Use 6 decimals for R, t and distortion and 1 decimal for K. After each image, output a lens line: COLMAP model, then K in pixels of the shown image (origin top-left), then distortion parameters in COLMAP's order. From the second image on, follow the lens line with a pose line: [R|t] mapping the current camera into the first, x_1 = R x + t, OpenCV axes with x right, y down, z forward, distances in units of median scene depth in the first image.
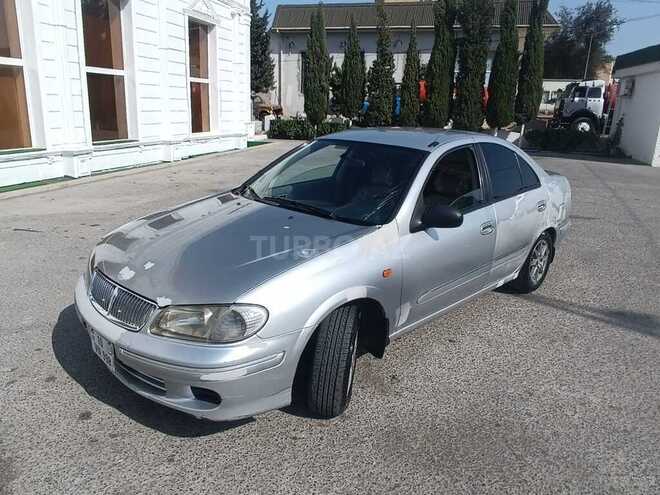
lens RADIAL K [[500.5, 0, 328.6], [0, 500.5, 233.9], [0, 0, 1]] dist [-0.001781, -0.011923]
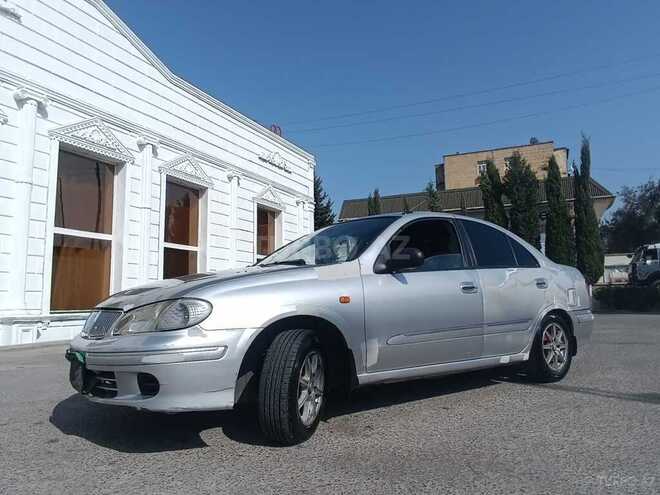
lens RADIAL K [[500.5, 0, 328.6], [0, 500.5, 233.9], [0, 0, 1]] dist [-0.001781, -0.011923]
pose [[0.986682, -0.063849, -0.149607, 0.065239], [0.002036, 0.924519, -0.381132, 0.091514], [0.162649, 0.375751, 0.912336, -0.003386]]
